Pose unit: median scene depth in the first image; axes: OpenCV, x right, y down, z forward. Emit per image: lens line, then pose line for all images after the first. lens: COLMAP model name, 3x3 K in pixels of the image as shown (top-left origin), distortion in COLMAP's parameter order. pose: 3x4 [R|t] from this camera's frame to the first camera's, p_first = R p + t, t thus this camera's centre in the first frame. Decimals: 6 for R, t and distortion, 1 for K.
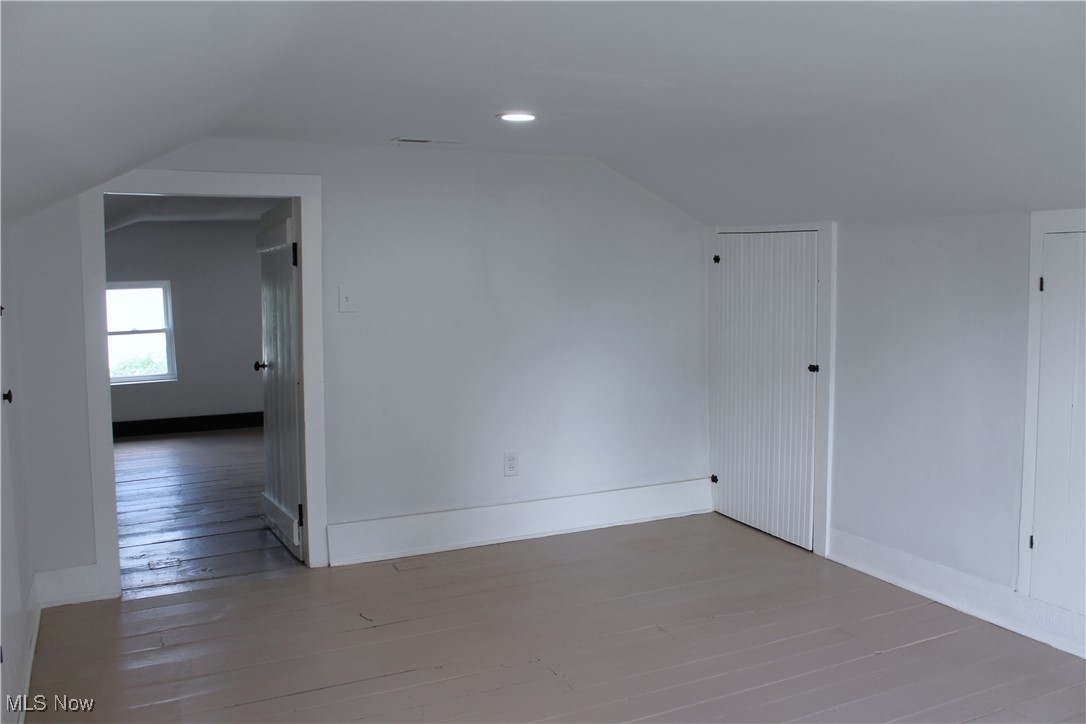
lens RADIAL K [[930.3, 0, 543.0], [0, 930.3, 362.0], [0, 0, 1]] dist [-0.159730, 0.143488]
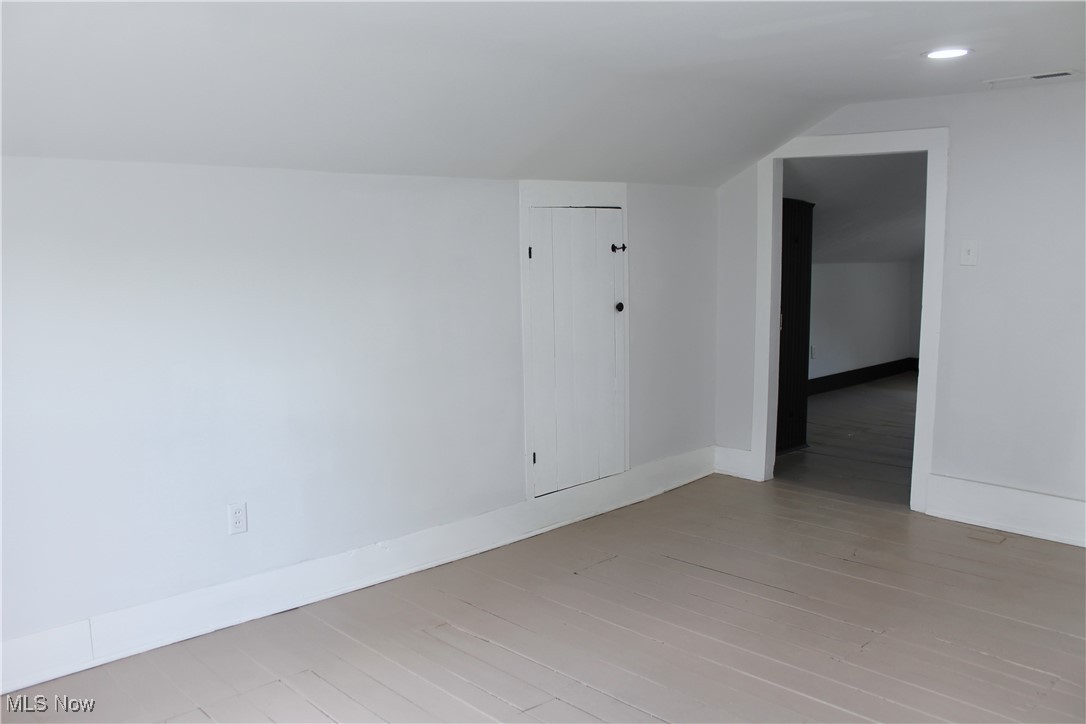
lens RADIAL K [[919.2, 0, 543.0], [0, 919.2, 362.0], [0, 0, 1]] dist [-0.165980, 0.143573]
pose [[0.282505, 0.134778, -0.949750, 0.570890], [-0.081099, 0.989892, 0.116352, -0.025762], [0.955831, 0.044154, 0.290580, 0.298505]]
